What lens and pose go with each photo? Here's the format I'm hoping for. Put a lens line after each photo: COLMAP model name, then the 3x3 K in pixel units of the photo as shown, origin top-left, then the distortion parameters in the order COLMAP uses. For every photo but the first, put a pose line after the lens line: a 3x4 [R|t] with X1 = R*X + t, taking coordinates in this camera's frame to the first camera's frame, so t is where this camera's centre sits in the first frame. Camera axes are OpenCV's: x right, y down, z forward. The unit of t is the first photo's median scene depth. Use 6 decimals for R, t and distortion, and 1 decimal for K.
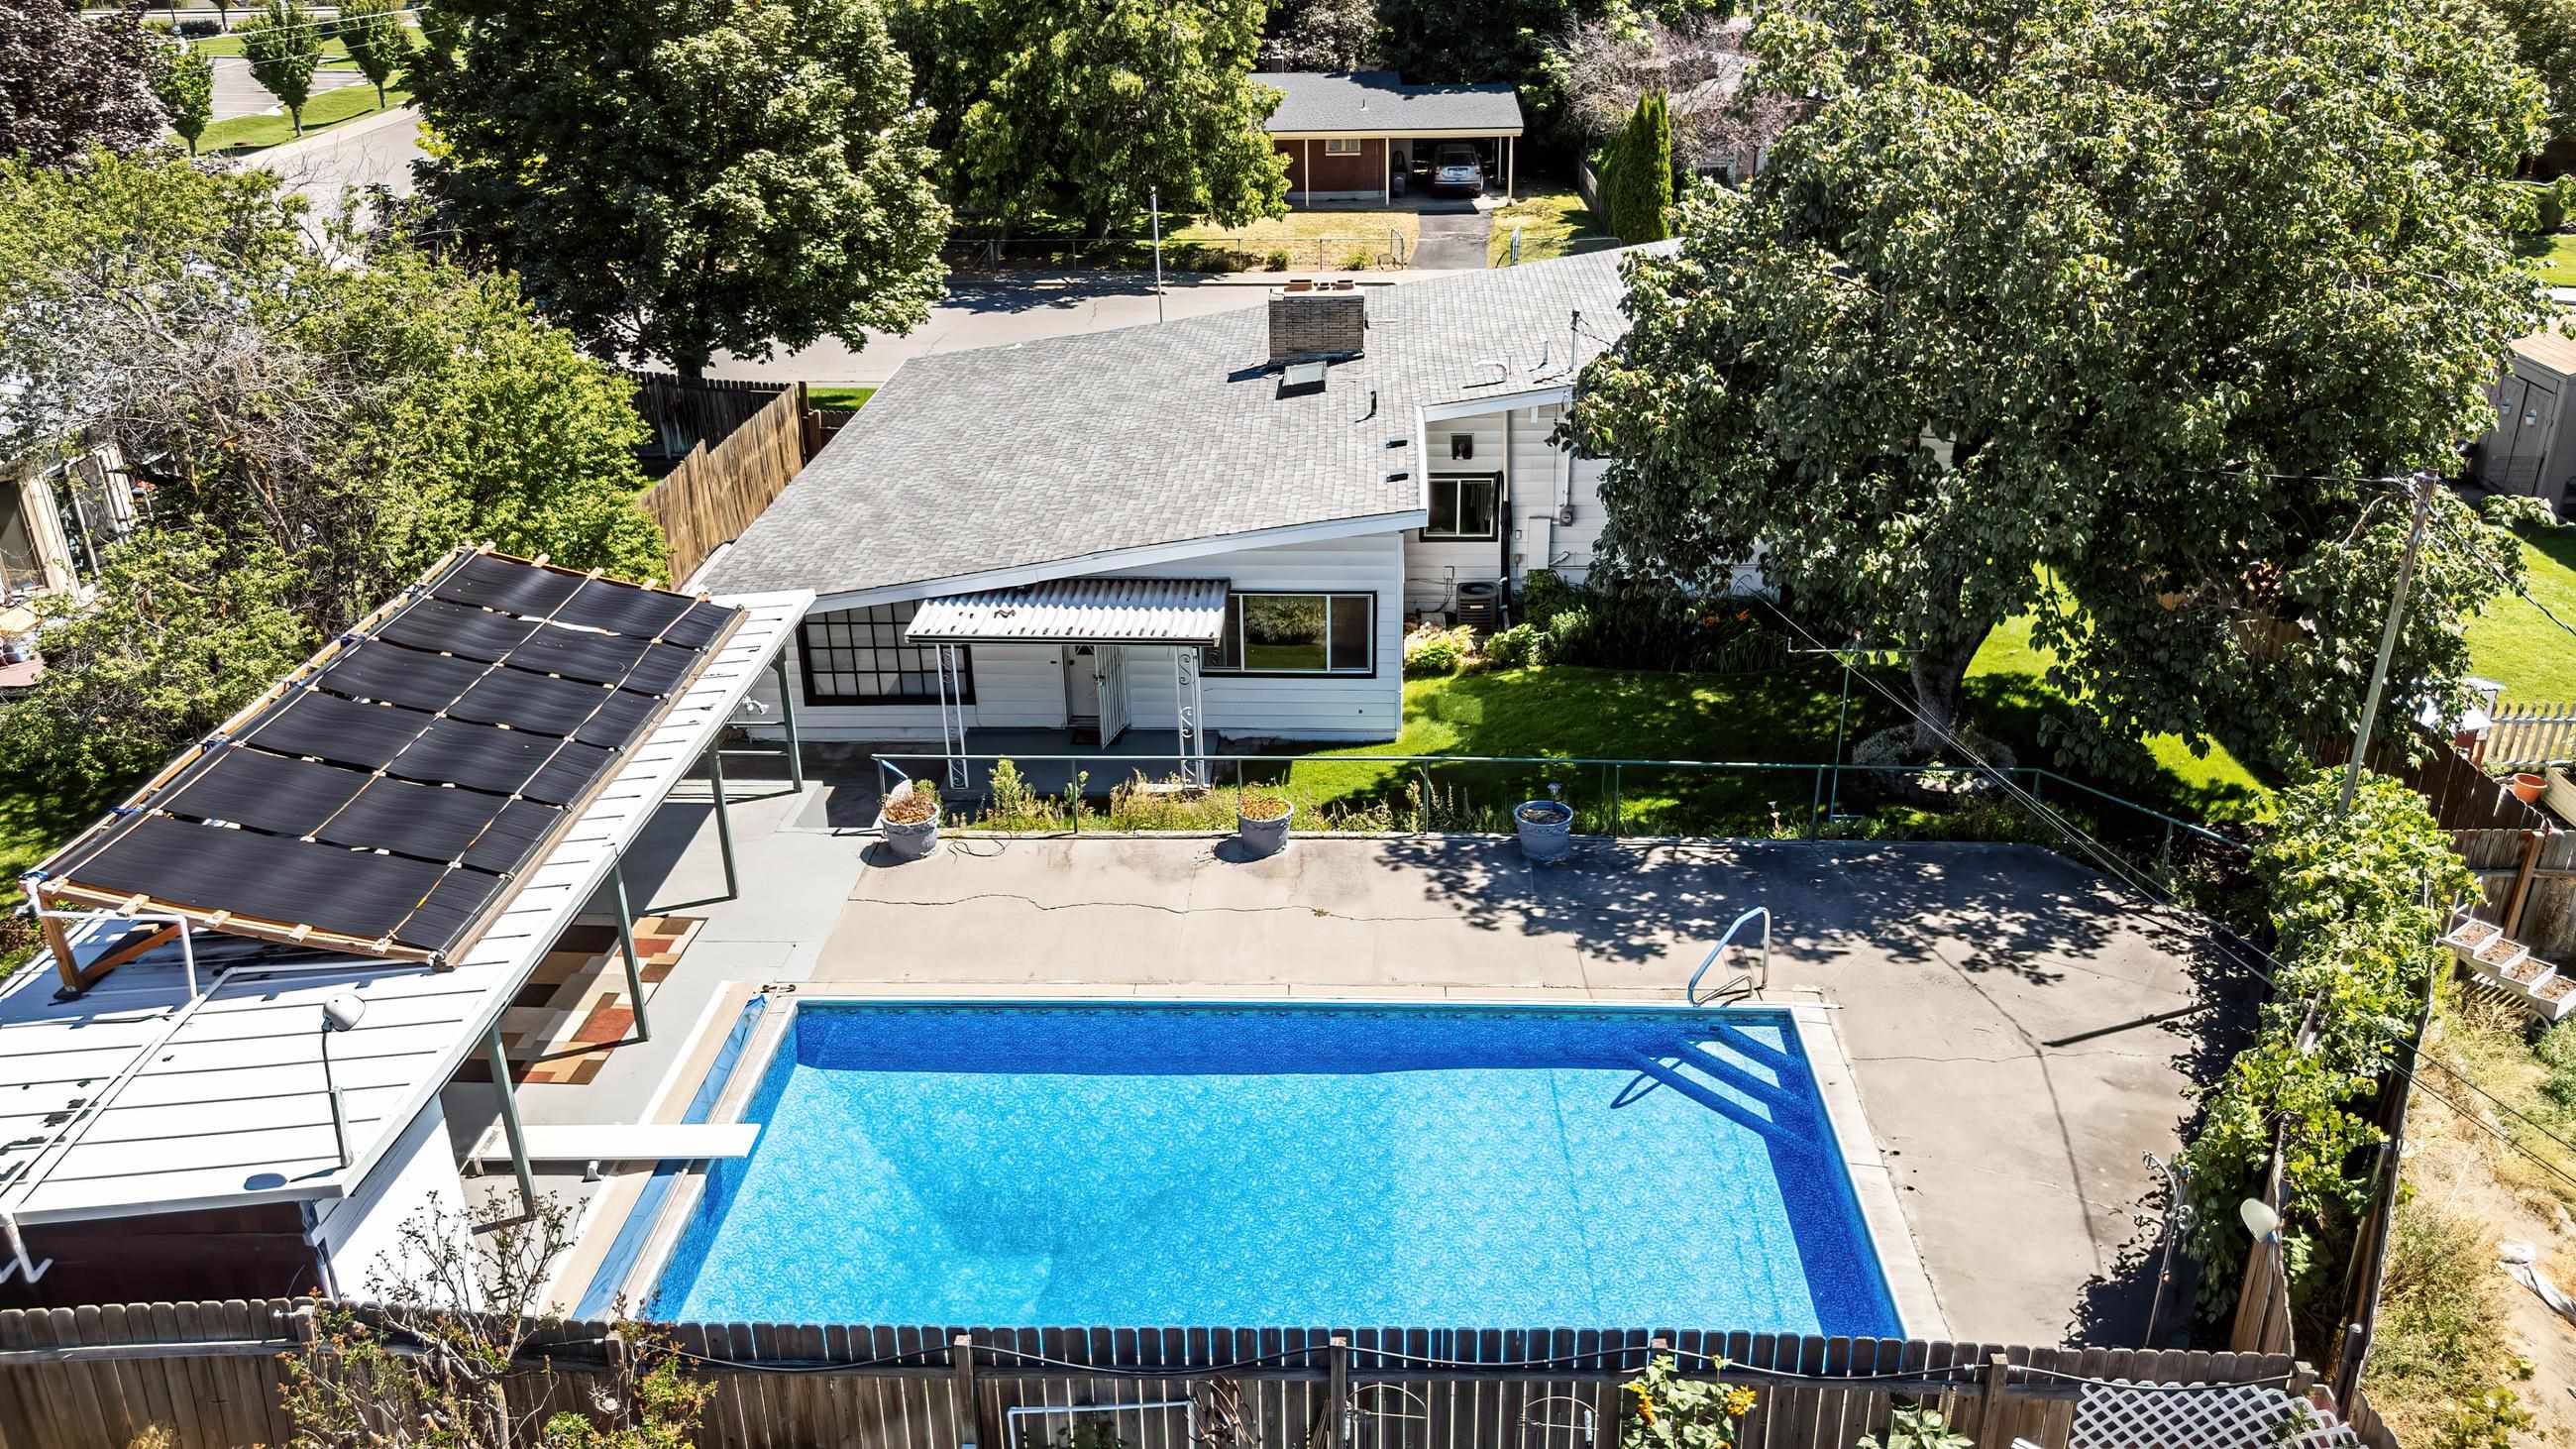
lens RADIAL K [[1894.1, 0, 1288.0], [0, 1894.1, 724.5], [0, 0, 1]] dist [0.074106, -0.079070]
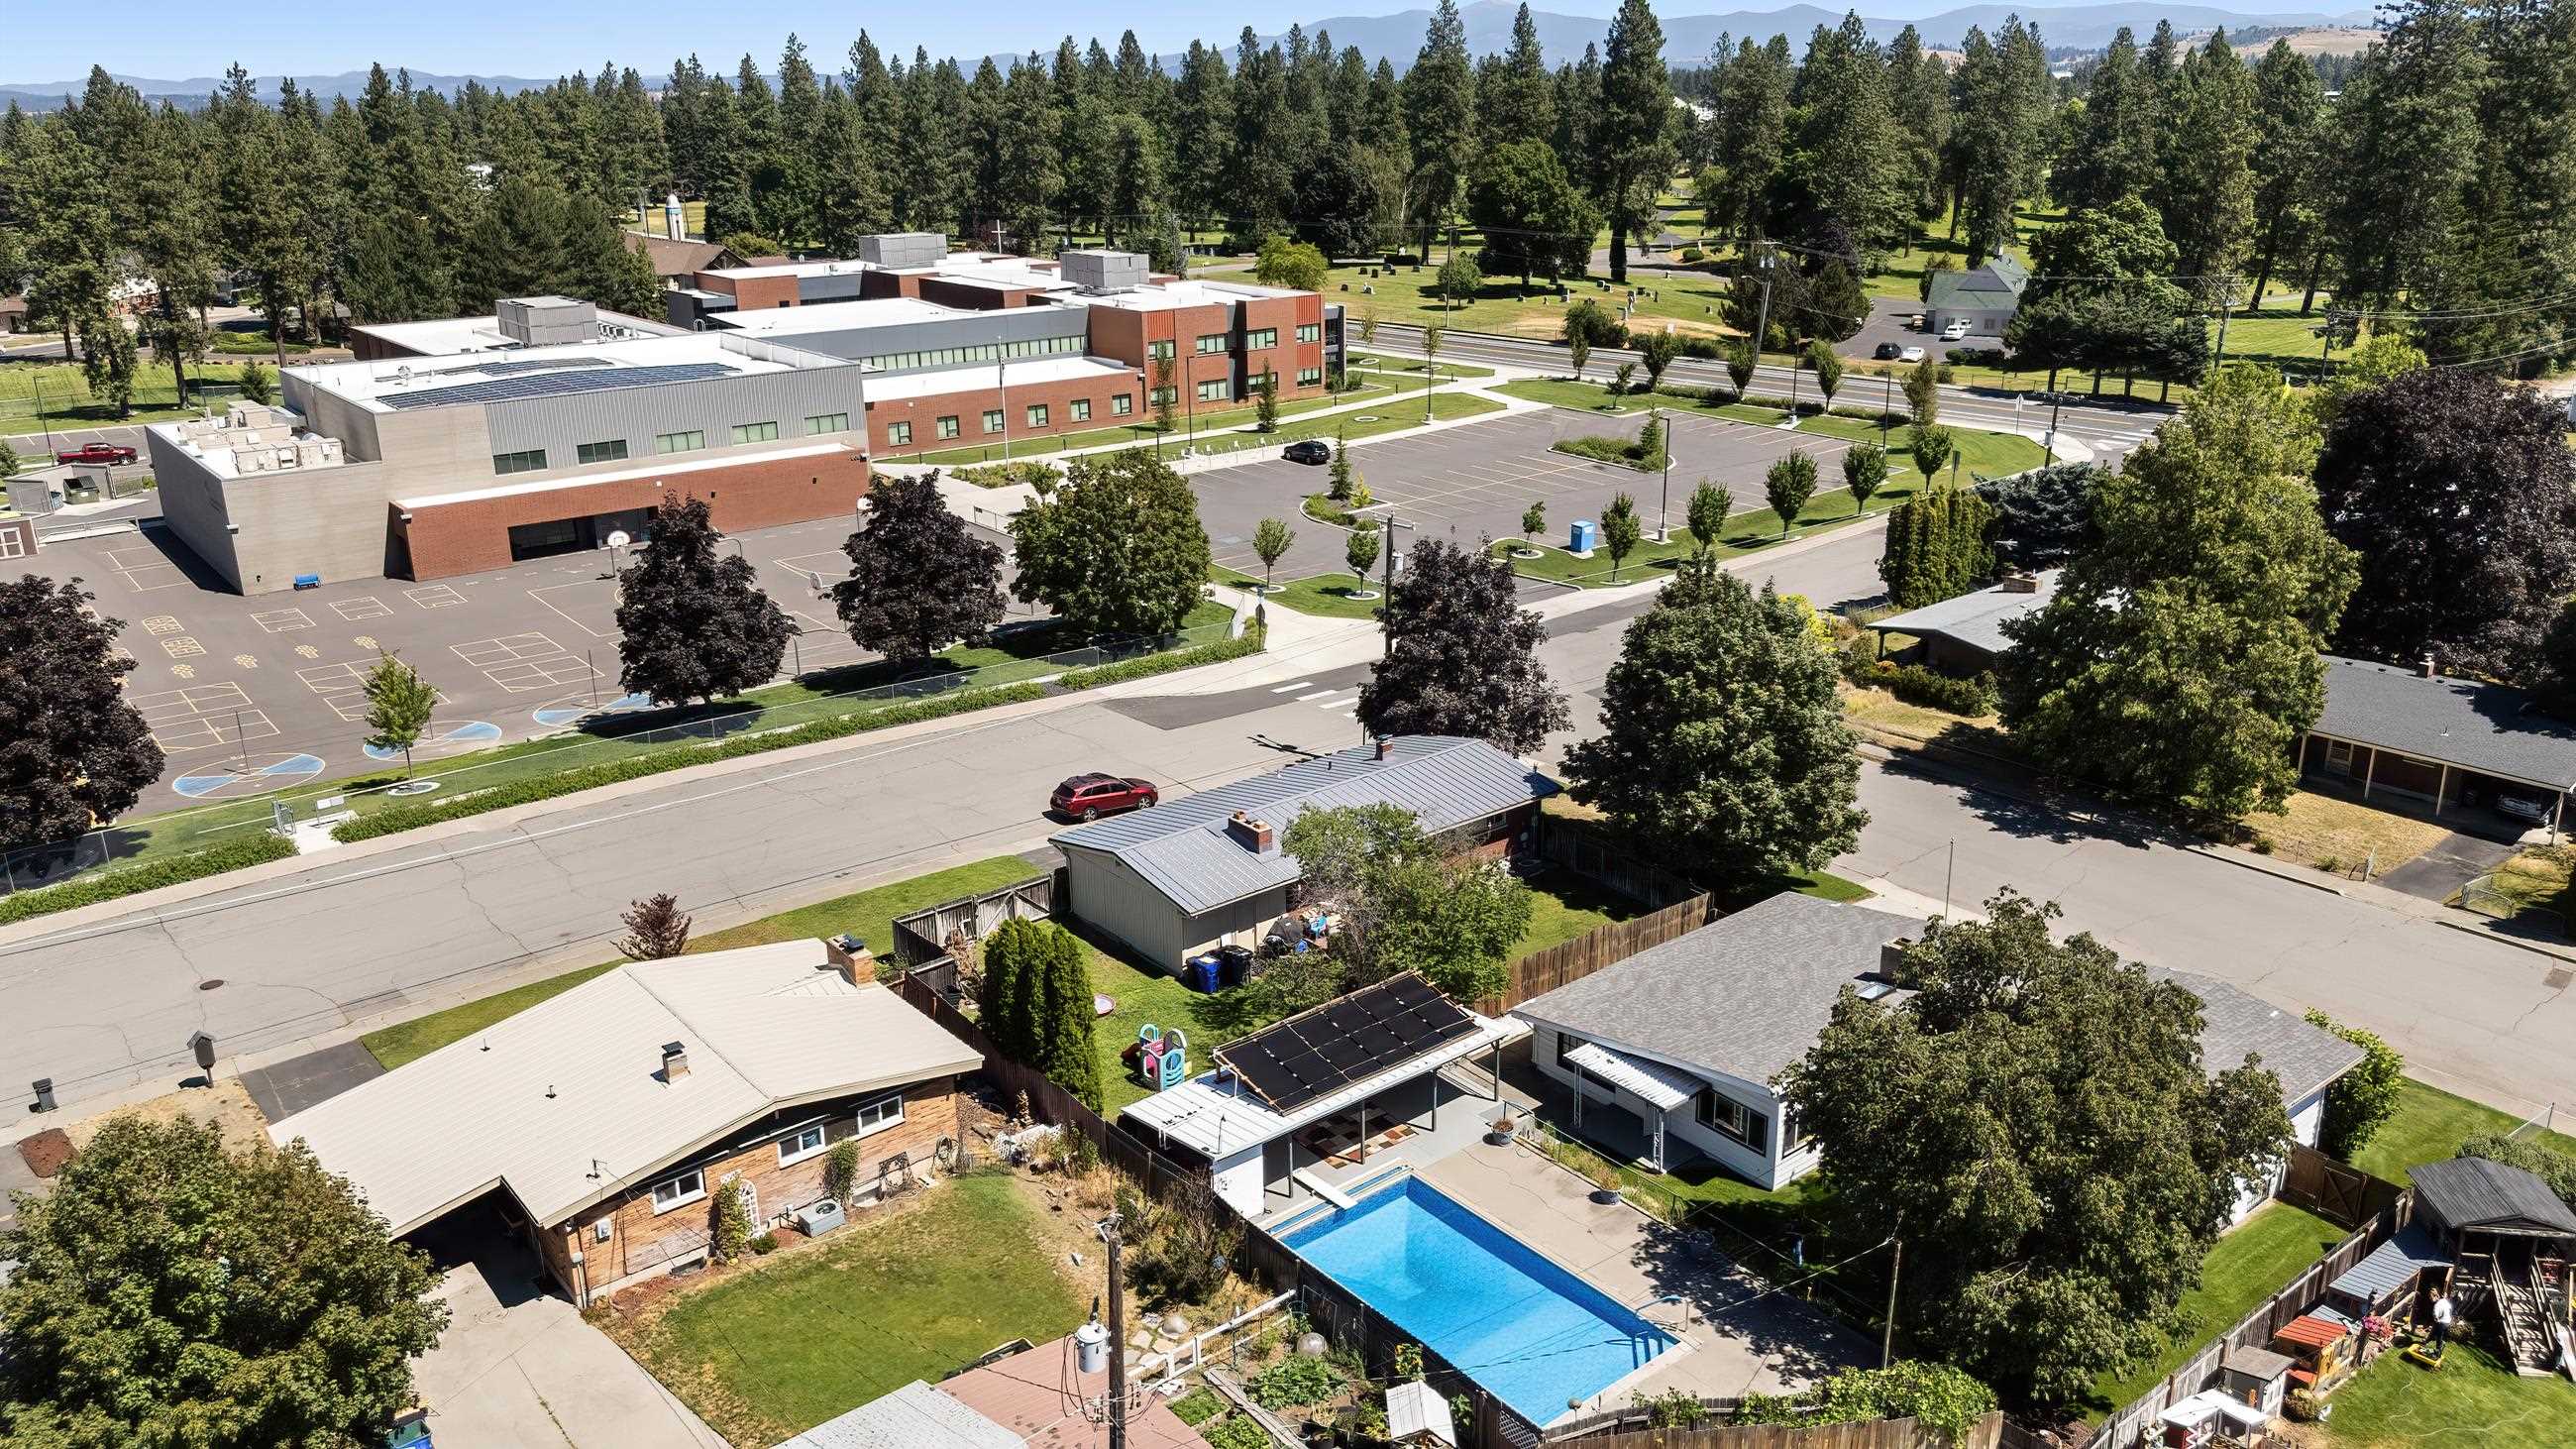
lens RADIAL K [[1873.6, 0, 1304.2], [0, 1873.6, 721.4], [0, 0, 1]] dist [0.141220, -0.252434]
pose [[0.664209, 0.237836, -0.708703, 1.377240], [-0.301844, 0.952647, 0.036808, -0.518010], [0.683898, 0.189470, 0.704546, -1.144005]]
